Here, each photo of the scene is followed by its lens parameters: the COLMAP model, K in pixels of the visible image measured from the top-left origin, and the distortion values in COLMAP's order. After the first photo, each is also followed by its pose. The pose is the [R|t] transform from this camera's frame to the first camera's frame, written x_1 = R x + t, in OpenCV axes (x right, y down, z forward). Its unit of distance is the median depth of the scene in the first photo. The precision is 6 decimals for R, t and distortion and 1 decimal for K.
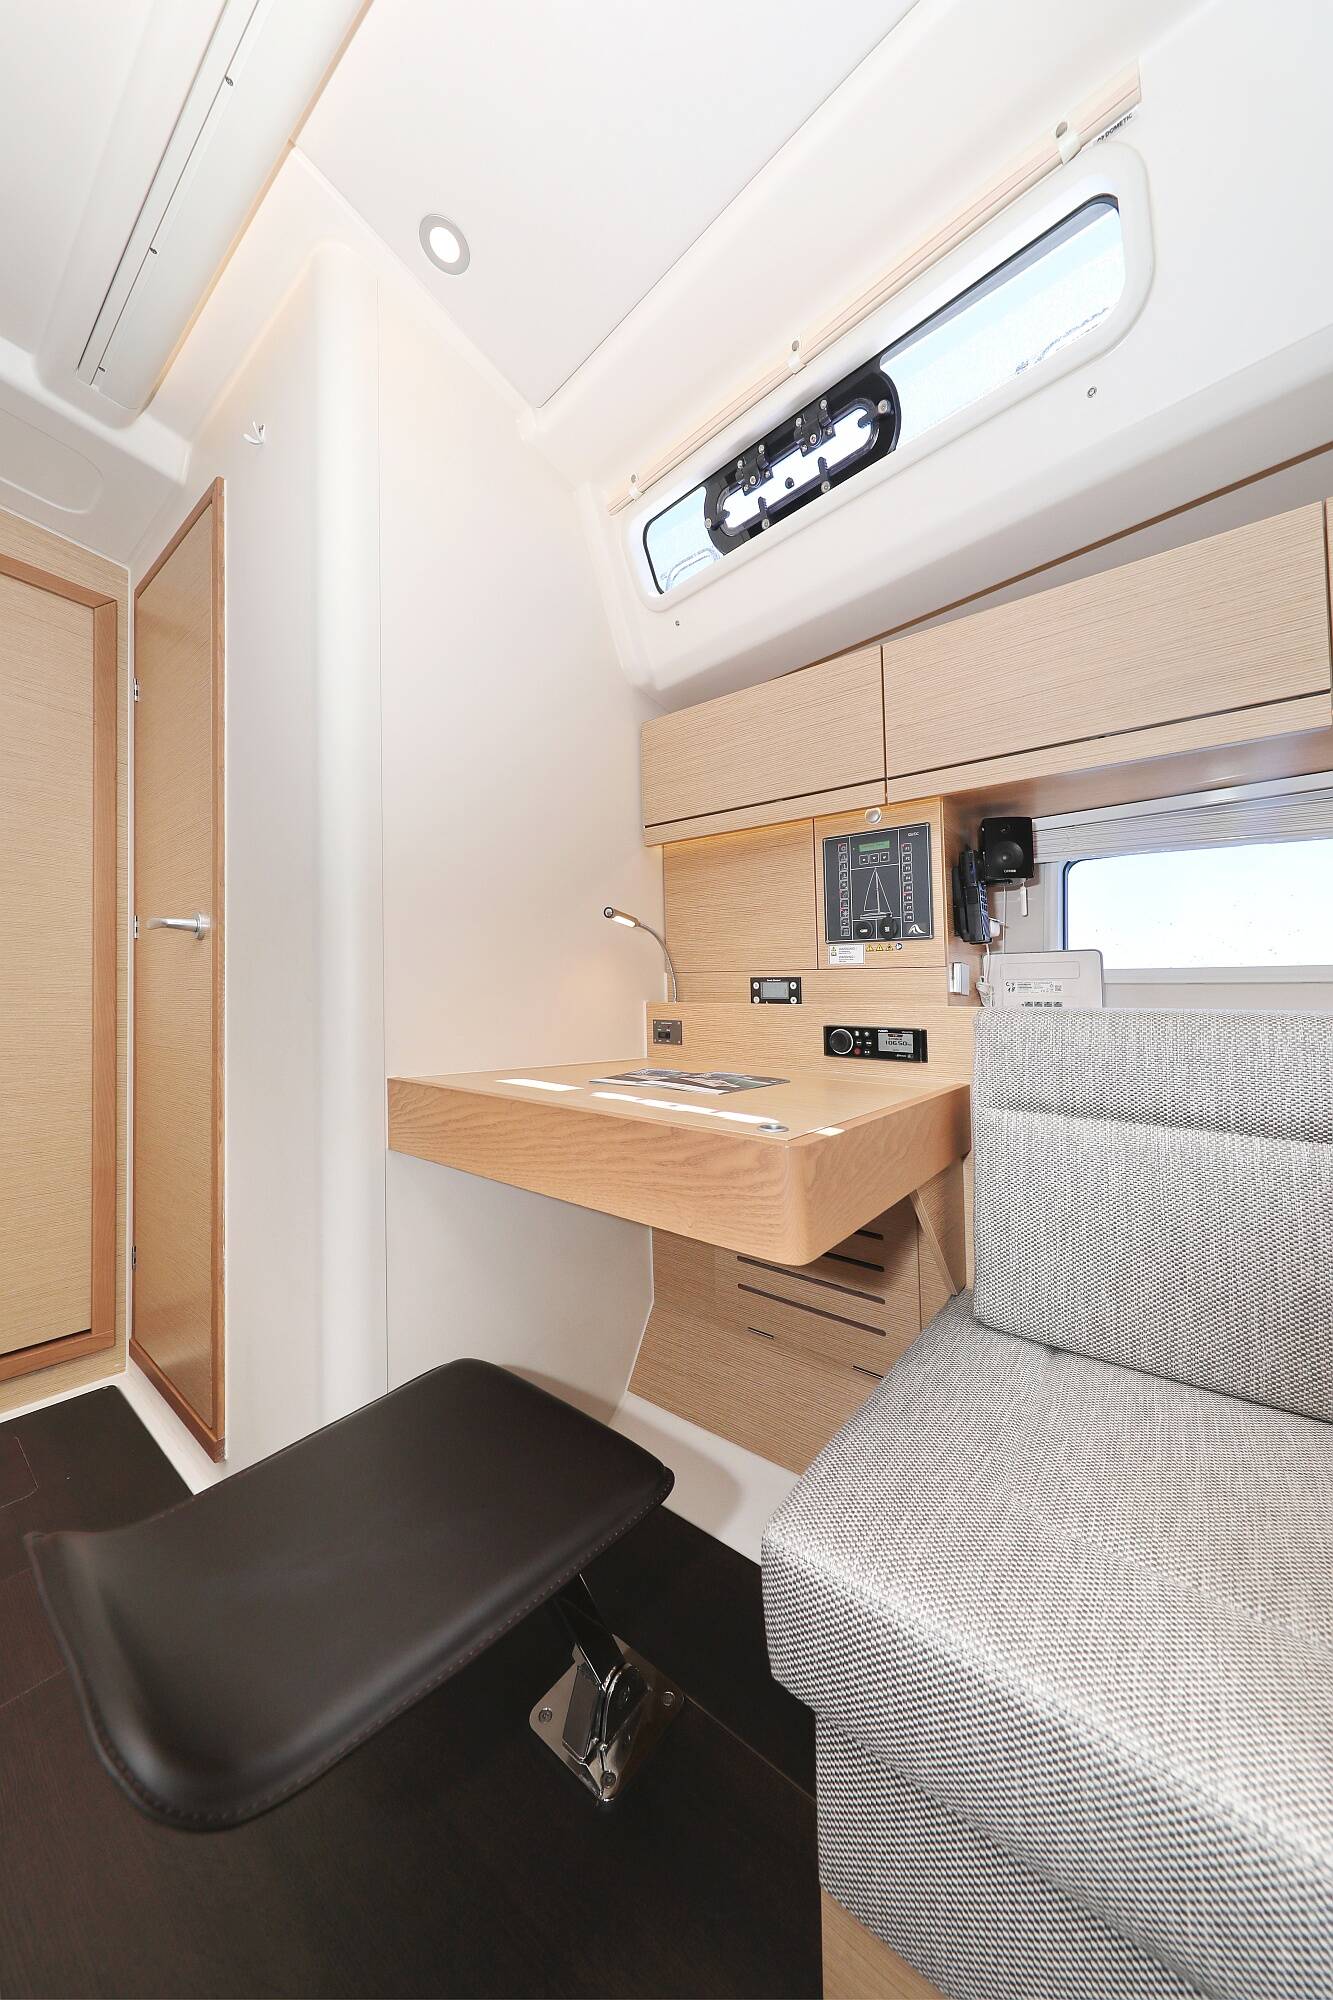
lens RADIAL K [[635.3, 0, 672.0], [0, 635.3, 977.6], [0, 0, 1]] dist [0.000728, 0.000012]
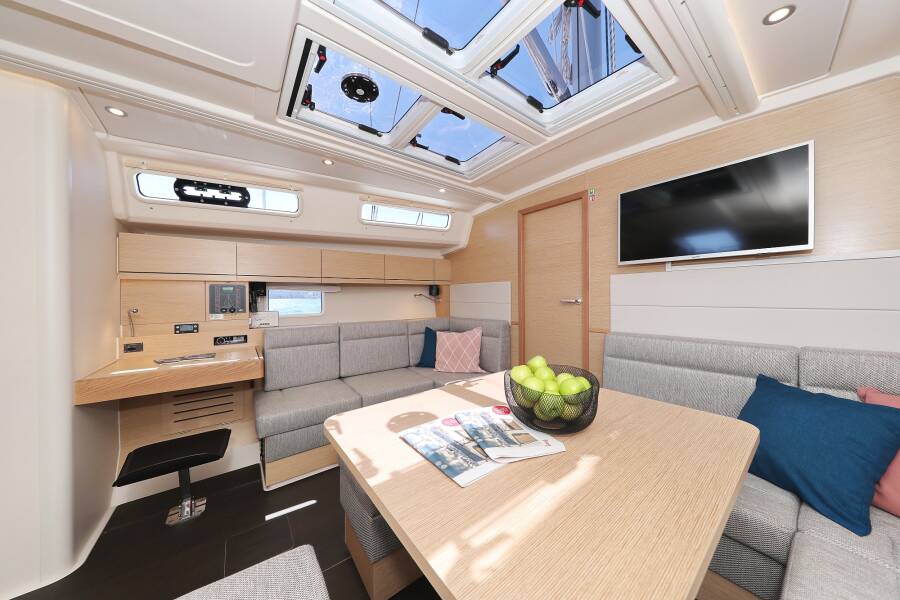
lens RADIAL K [[285.9, 0, 463.9], [0, 285.9, 297.4], [0, 0, 1]] dist [0.000728, 0.000012]
pose [[0.253614, 0.005773, 0.967288, -0.983890], [-0.002194, 0.999983, -0.005393, -0.147437], [-0.967303, -0.000754, 0.253622, -0.802021]]
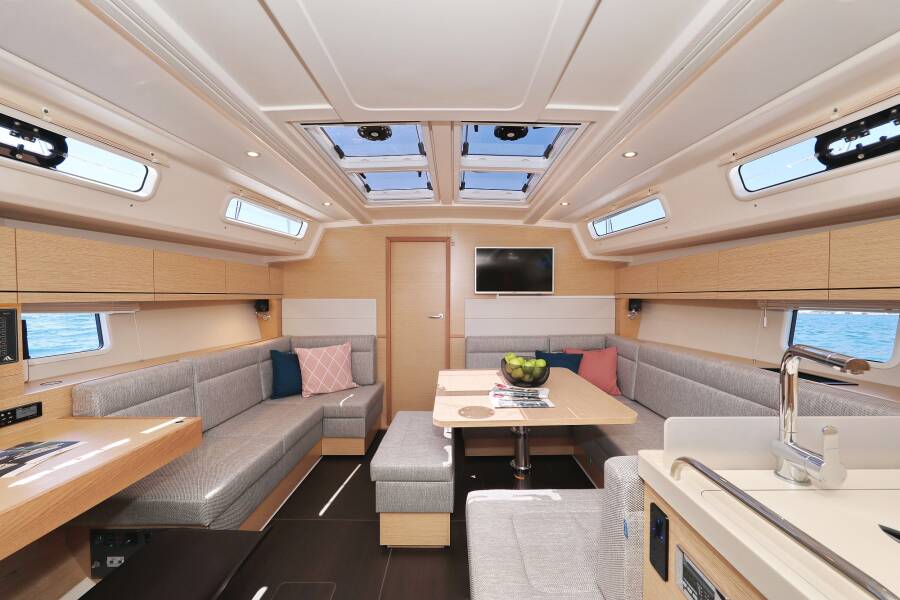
lens RADIAL K [[317.0, 0, 452.9], [0, 317.0, 312.8], [0, 0, 1]] dist [0.000243, 0.000007]
pose [[-0.601253, -0.026170, 0.798630, -1.282862], [0.001542, 0.999424, 0.033911, -0.251903], [-0.799057, 0.021621, -0.600866, 0.433111]]
